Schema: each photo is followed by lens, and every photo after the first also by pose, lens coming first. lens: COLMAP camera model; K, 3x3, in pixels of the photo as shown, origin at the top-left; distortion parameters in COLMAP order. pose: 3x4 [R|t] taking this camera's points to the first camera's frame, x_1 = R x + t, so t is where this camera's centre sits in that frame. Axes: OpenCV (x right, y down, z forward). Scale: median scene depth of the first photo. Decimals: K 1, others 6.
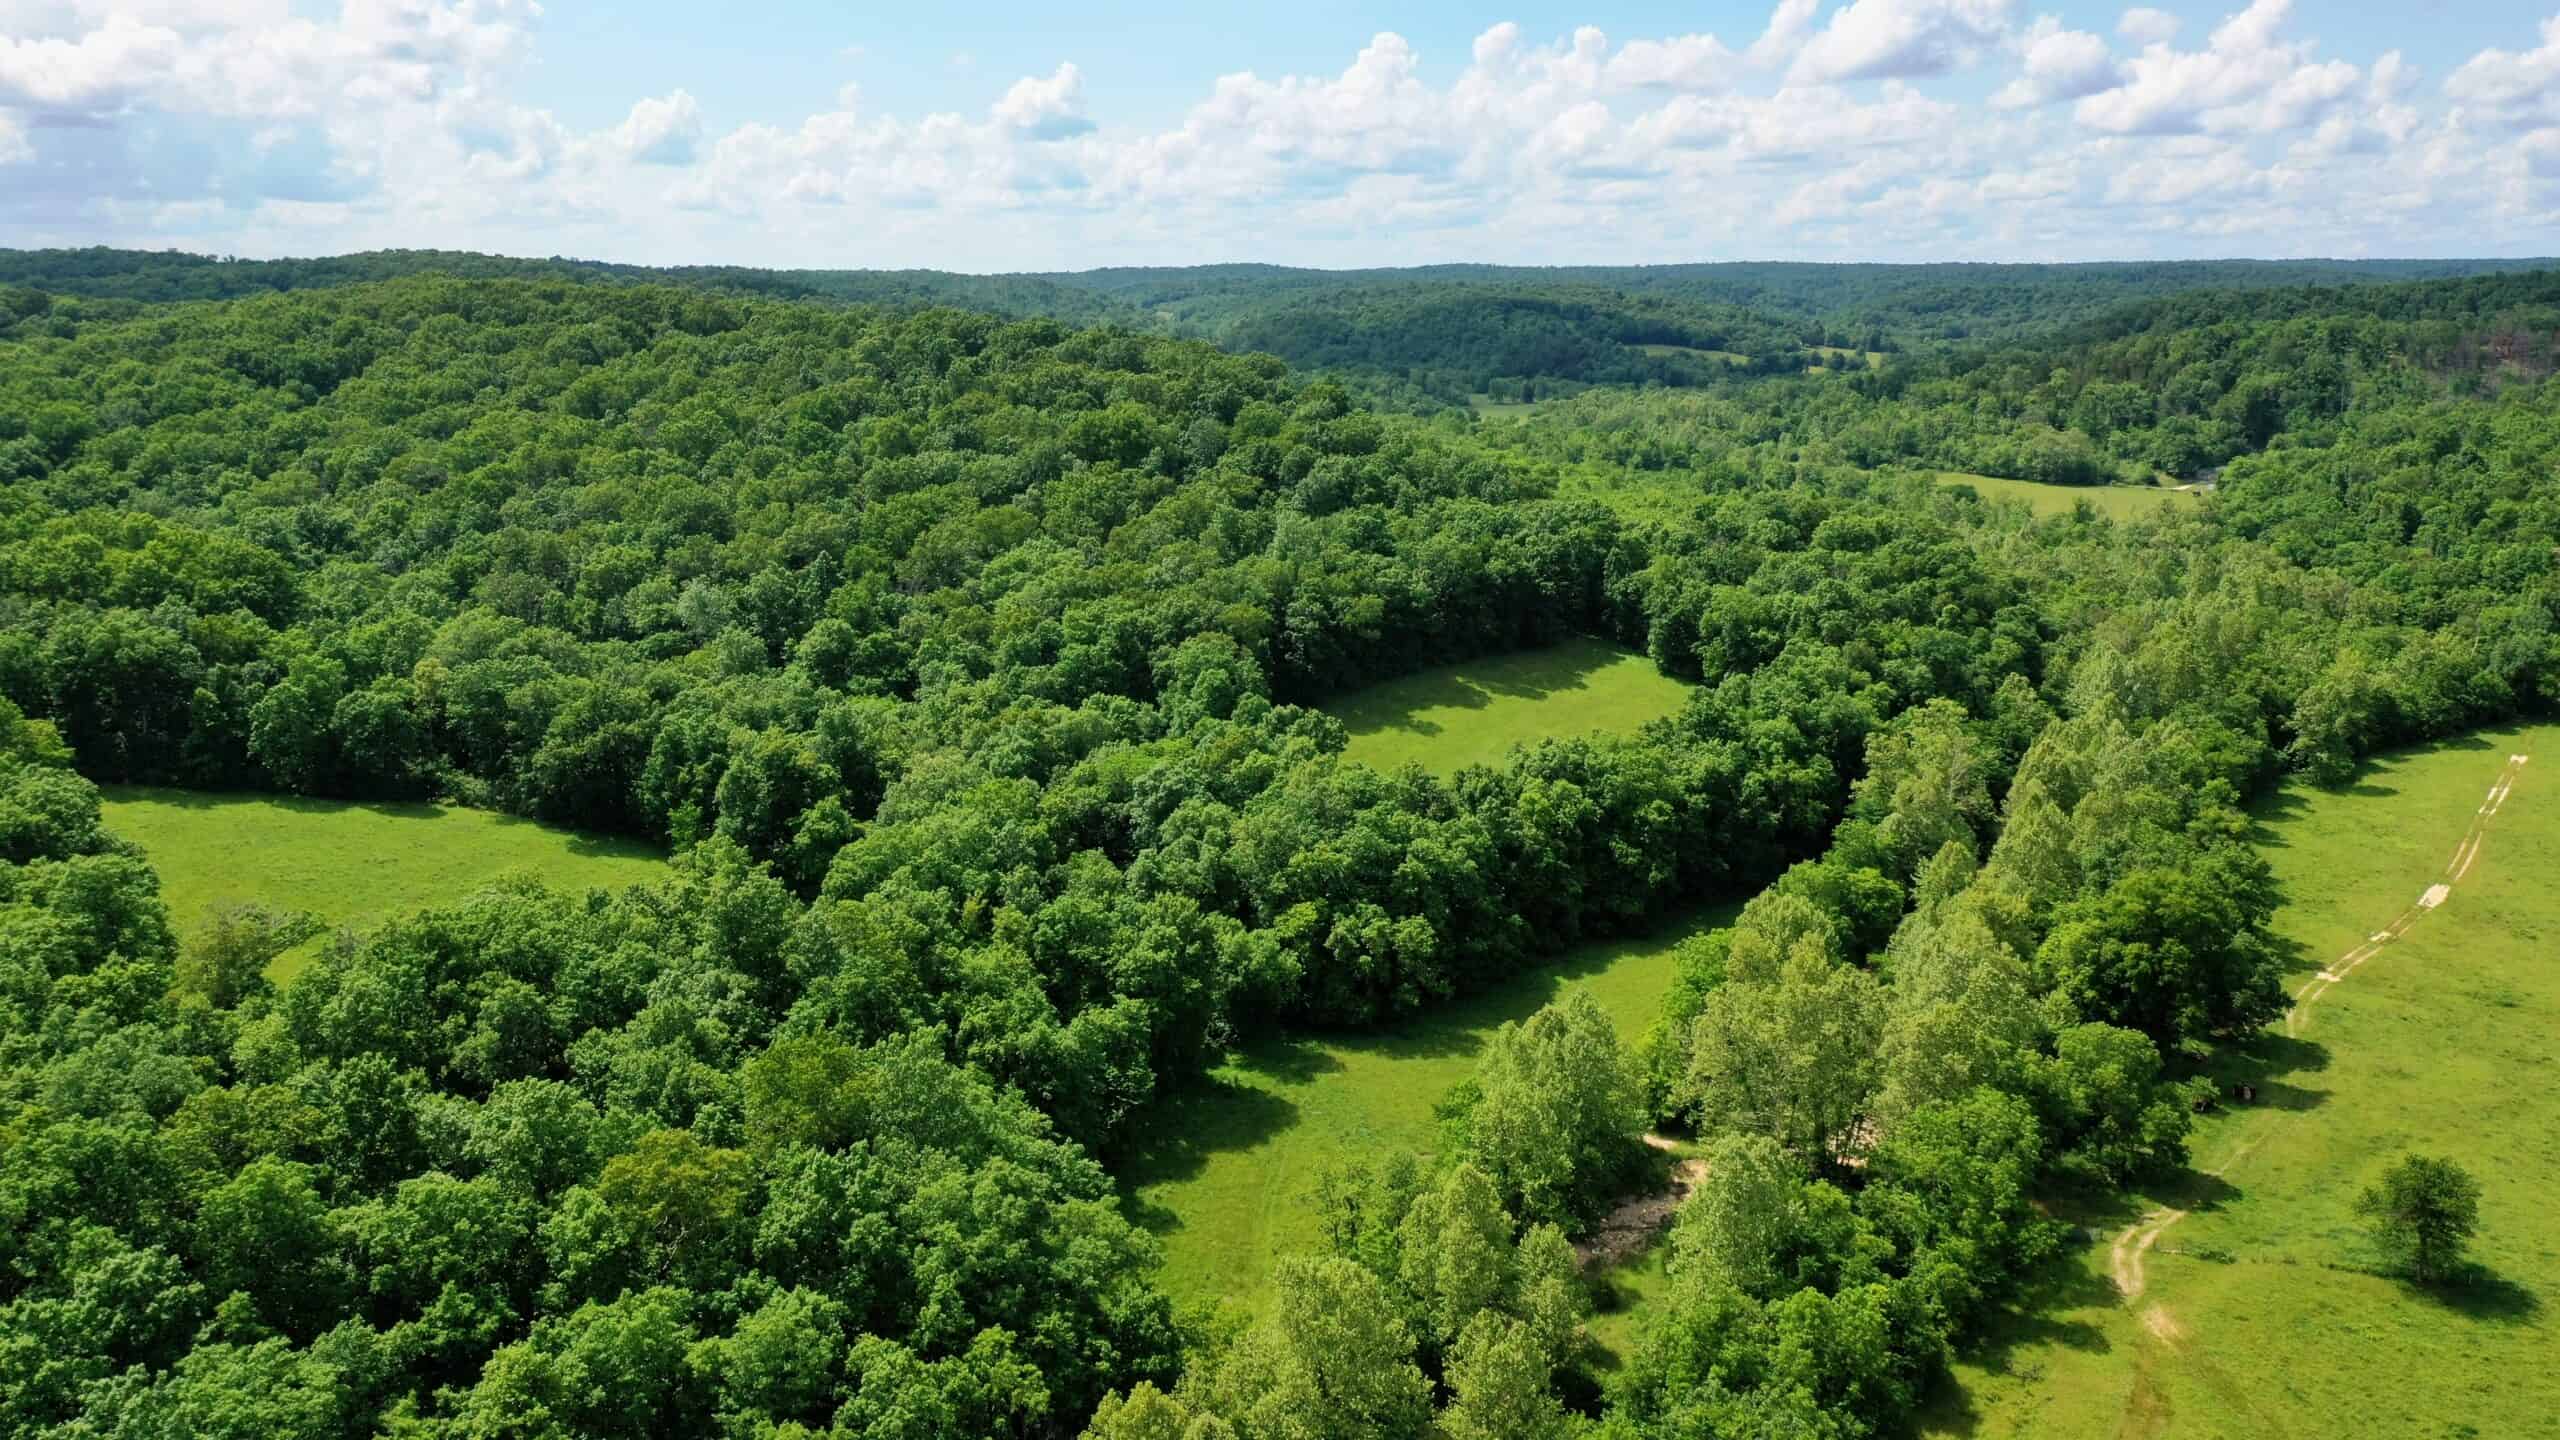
lens RADIAL K [[1982.8, 0, 1270.0], [0, 1982.8, 734.6], [0, 0, 1]] dist [0.000462, 0.000202]
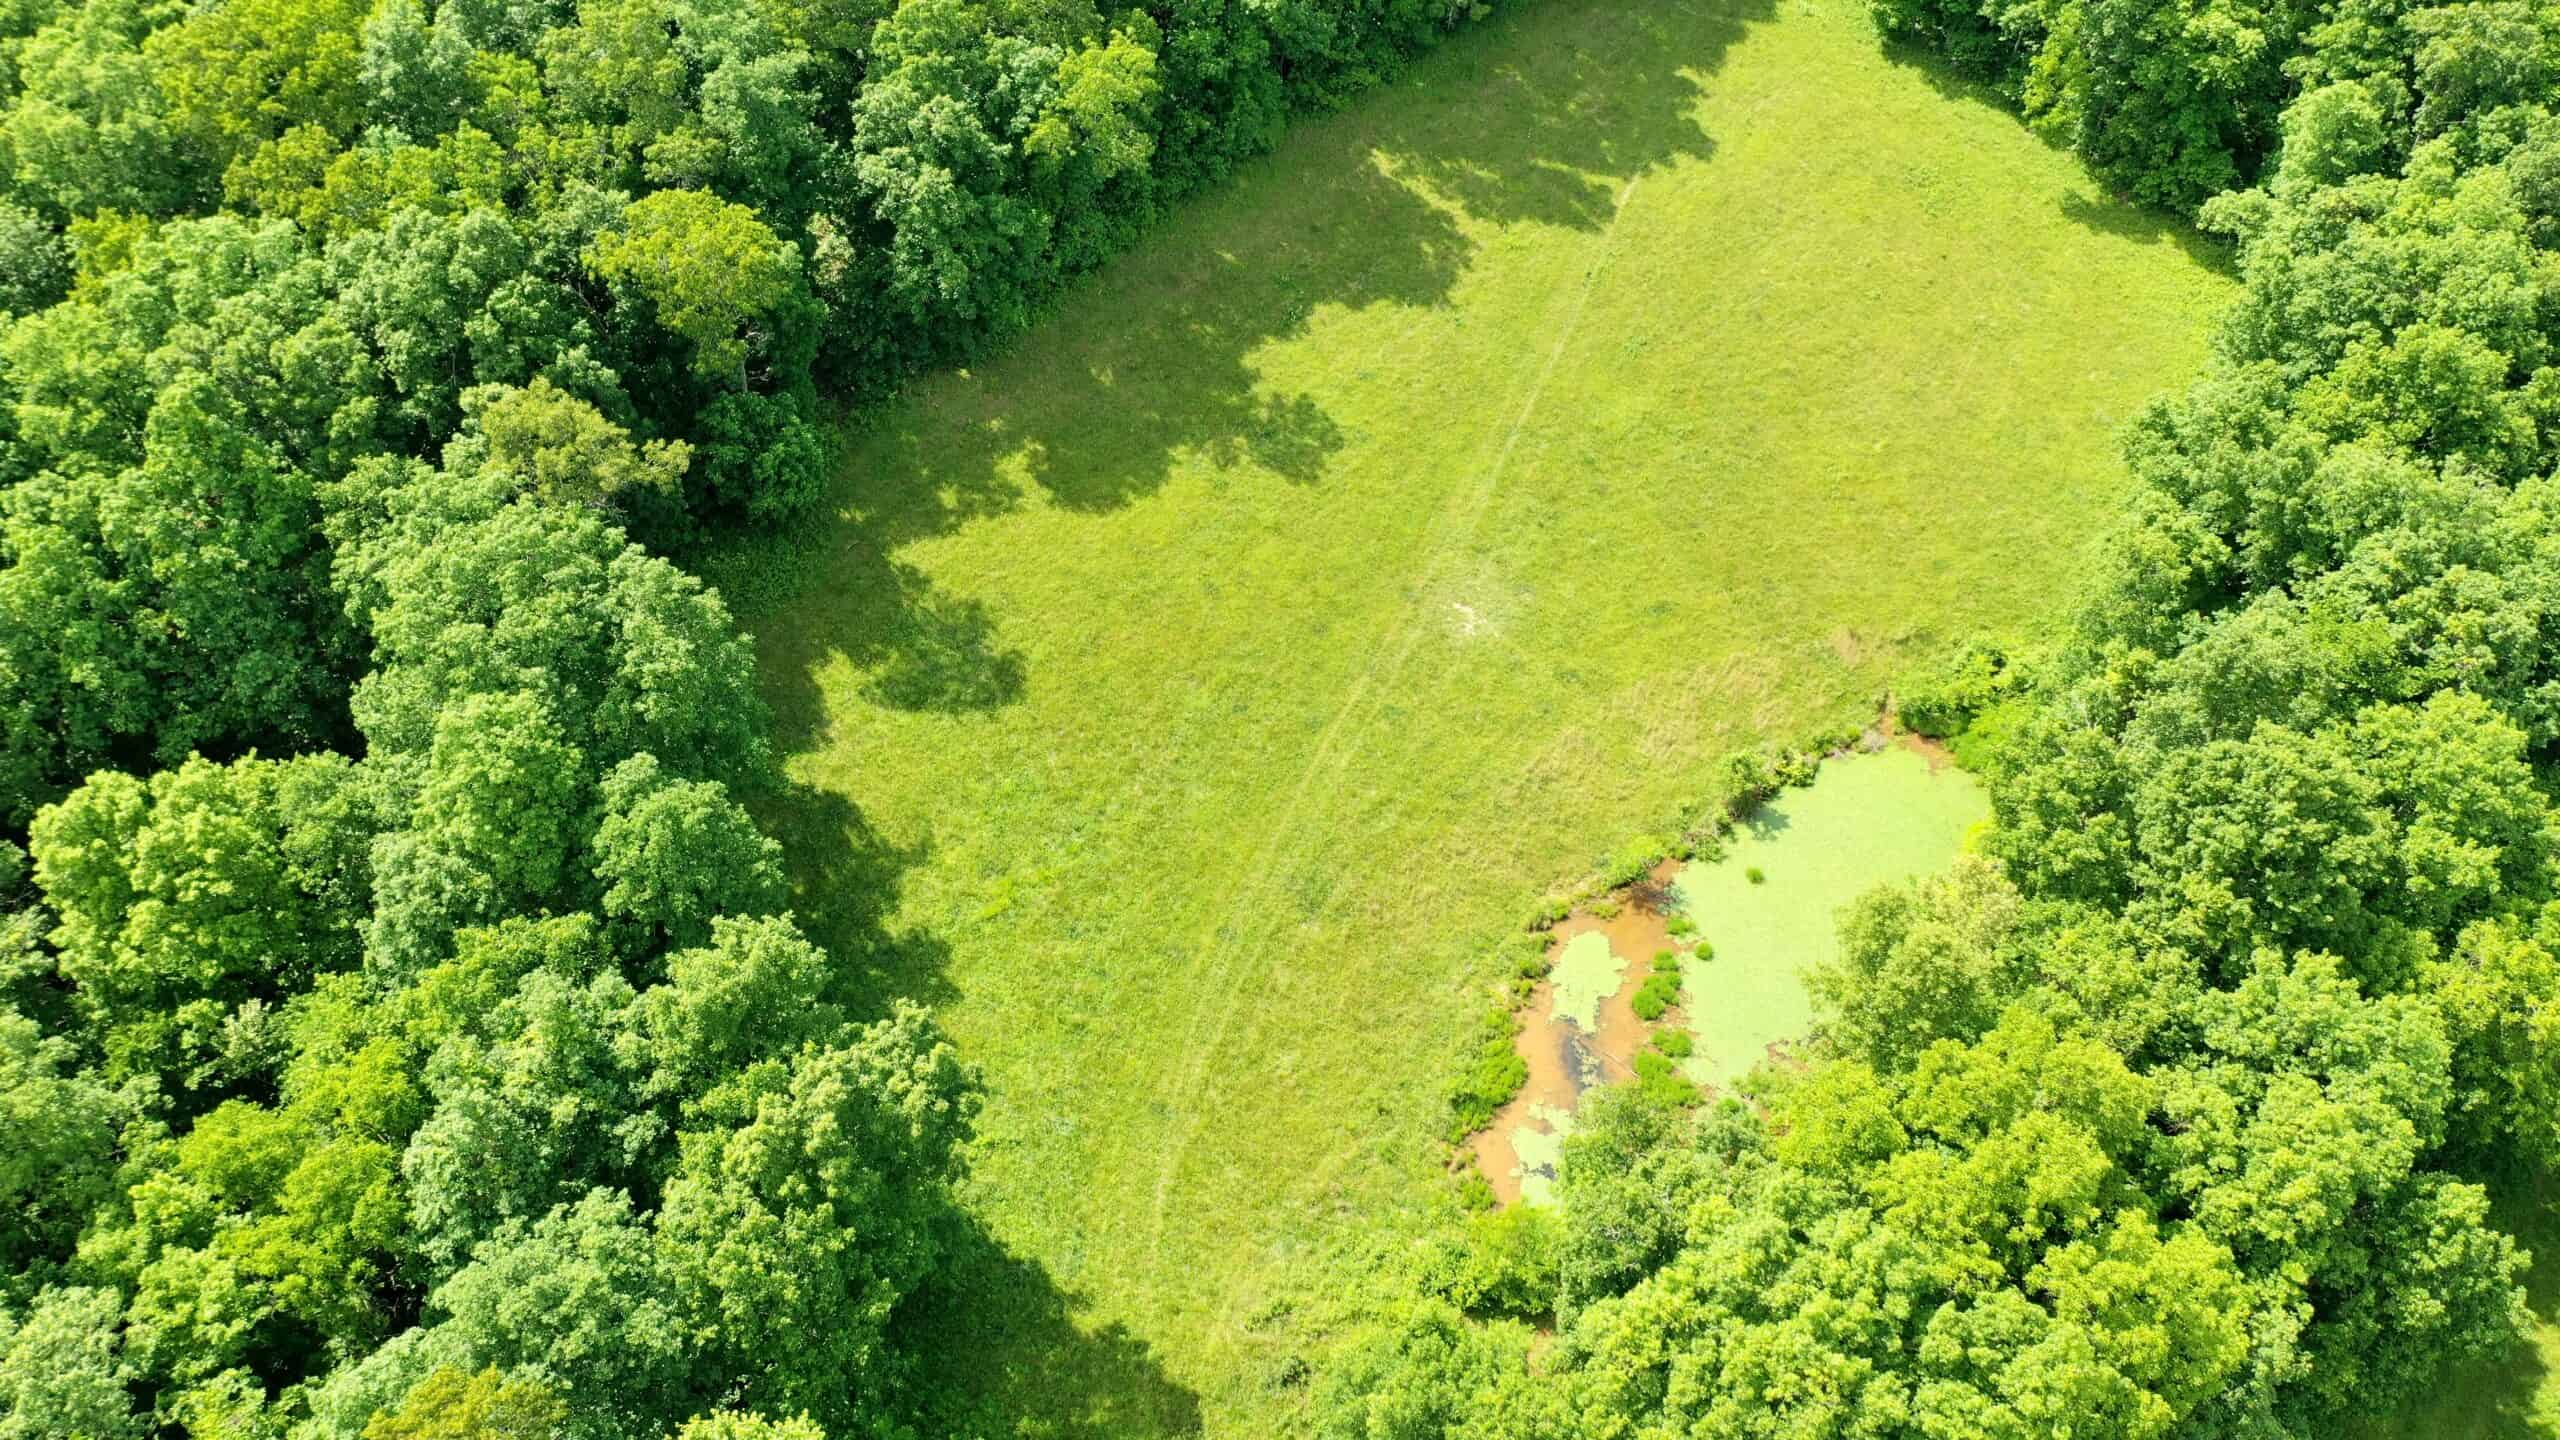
lens RADIAL K [[2030.3, 0, 1280.0], [0, 2030.3, 720.0], [0, 0, 1]] dist [0.001782, -0.005279]
pose [[0.997356, -0.051760, 0.051014, 0.060218], [0.015867, 0.840116, 0.542175, -0.170866], [-0.070921, -0.539932, 0.838716, 0.728835]]
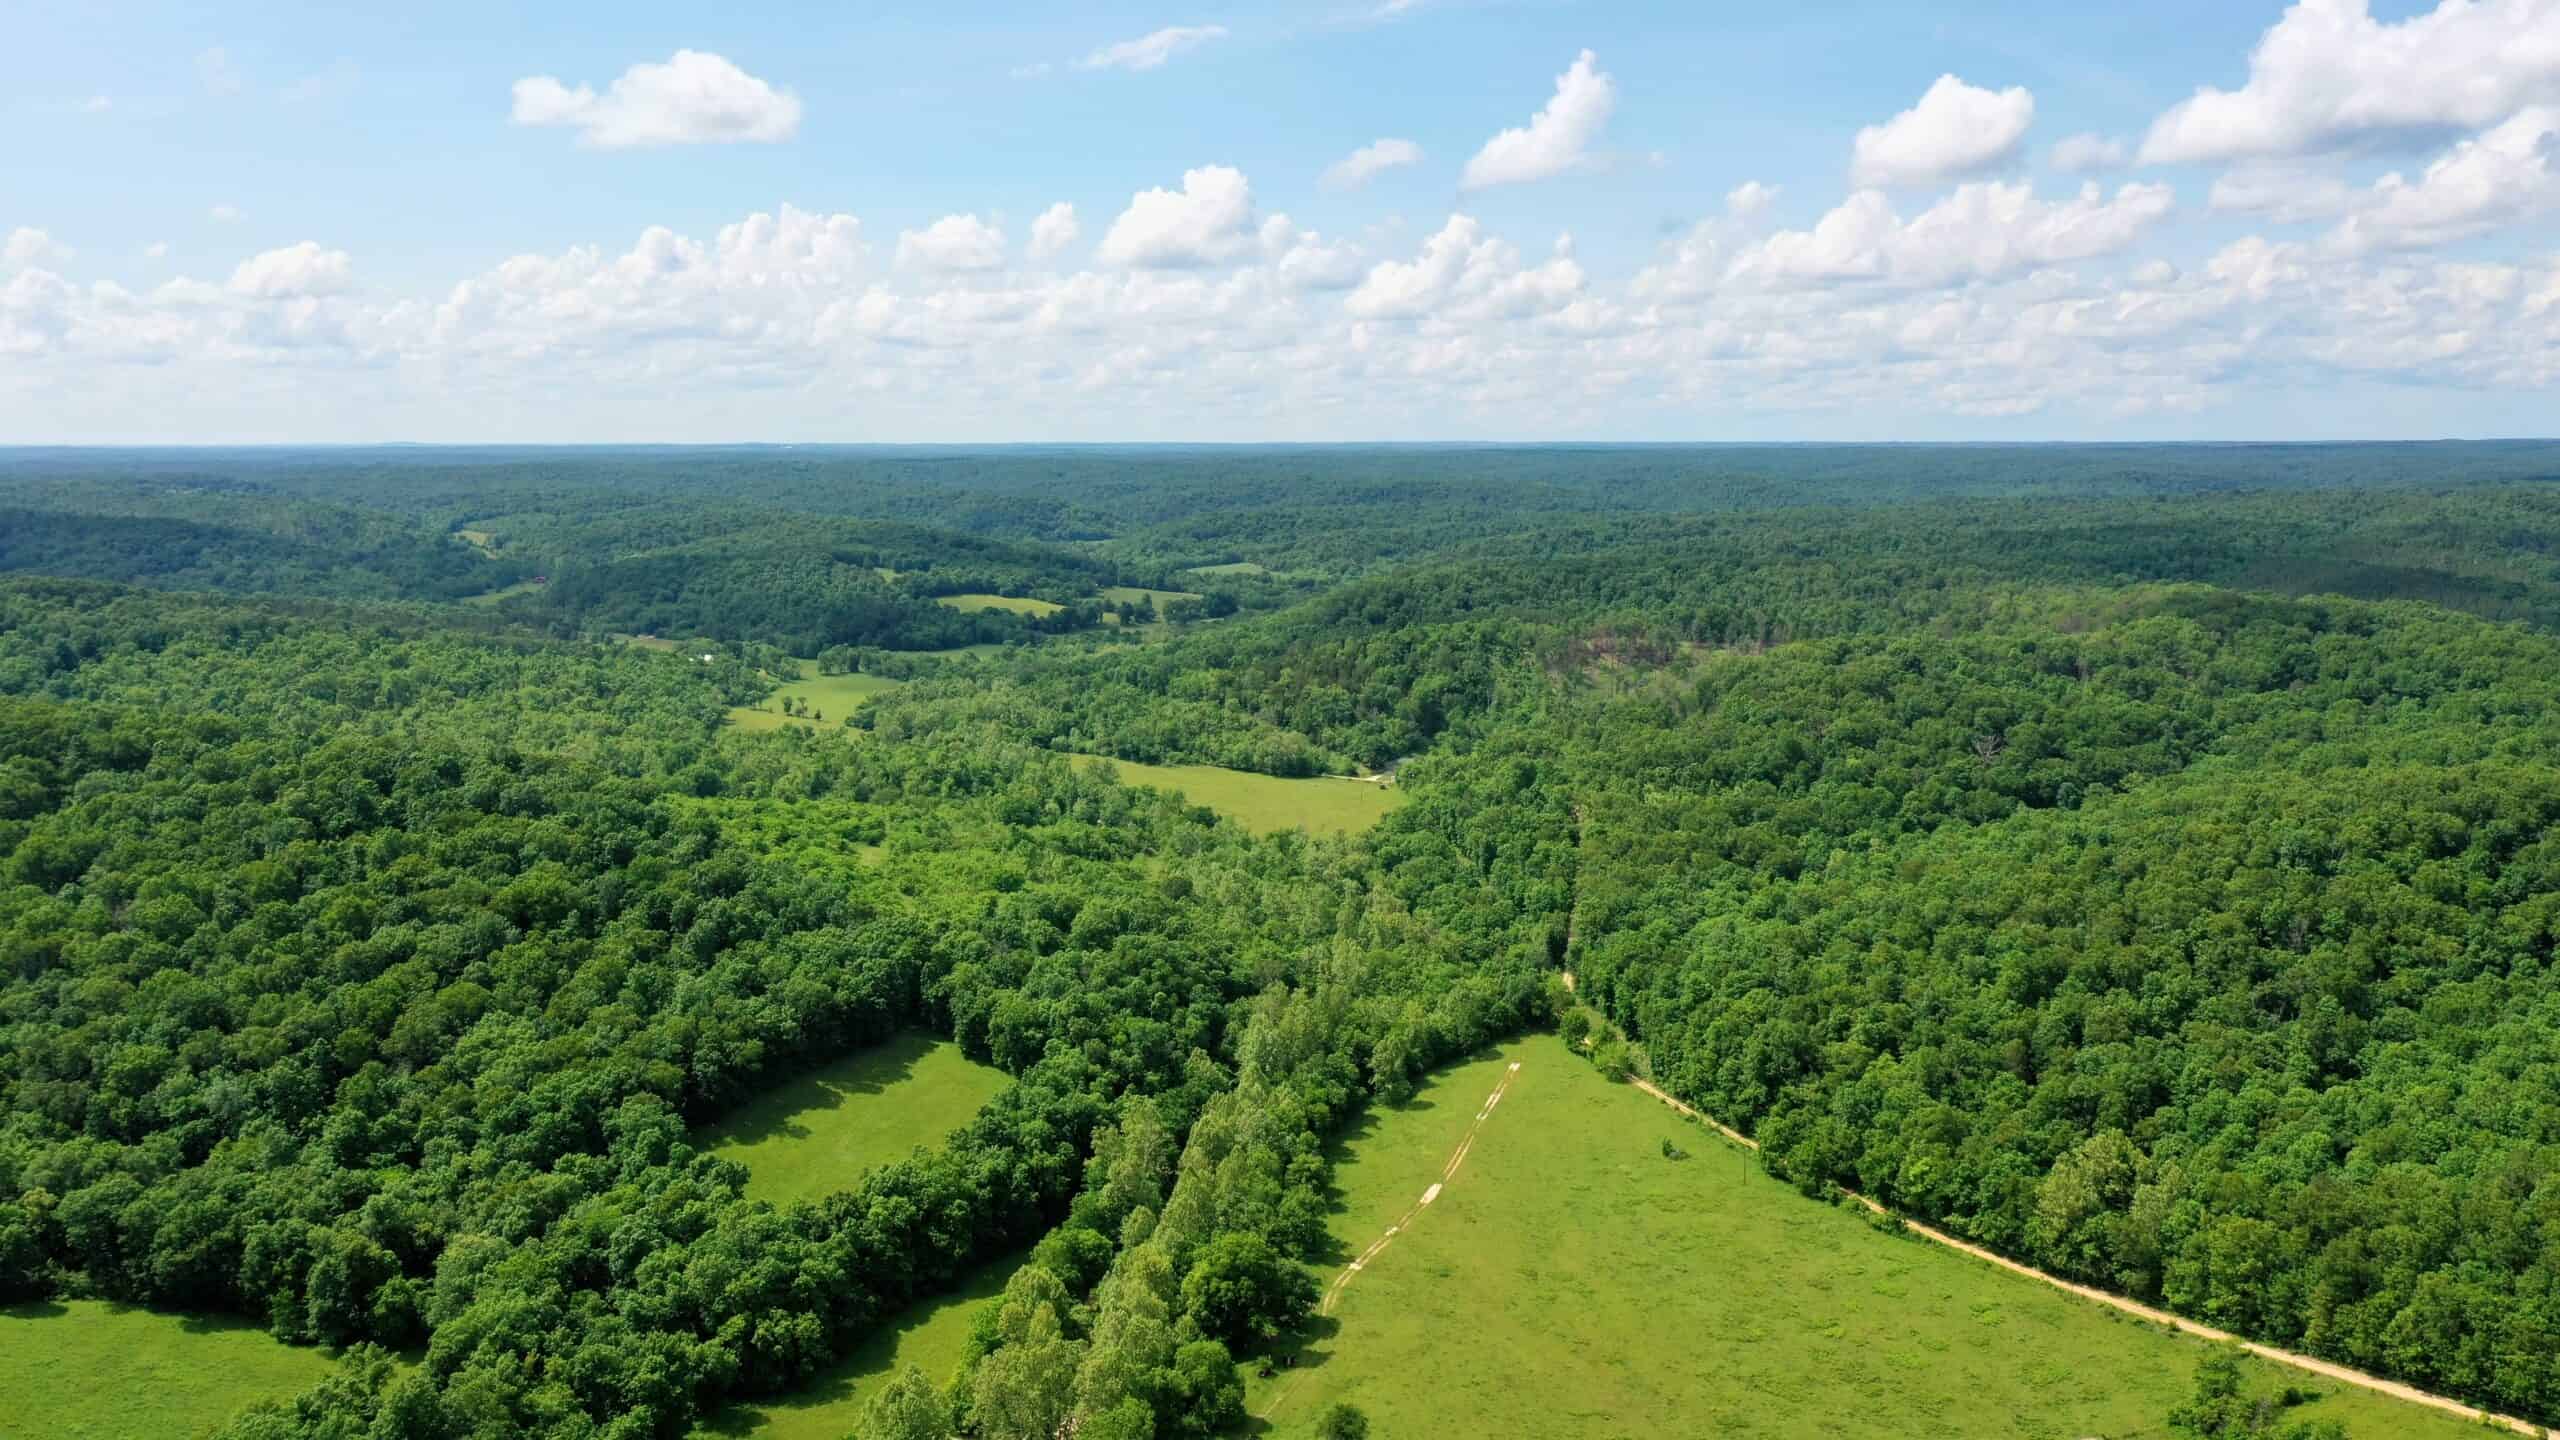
lens RADIAL K [[2030.3, 0, 1280.0], [0, 2030.3, 720.0], [0, 0, 1]] dist [0.001782, -0.005279]
pose [[0.944203, -0.040752, 0.326833, -0.063912], [0.065697, 0.995678, -0.065646, -0.194290], [-0.322746, 0.083456, 0.942799, -0.546809]]
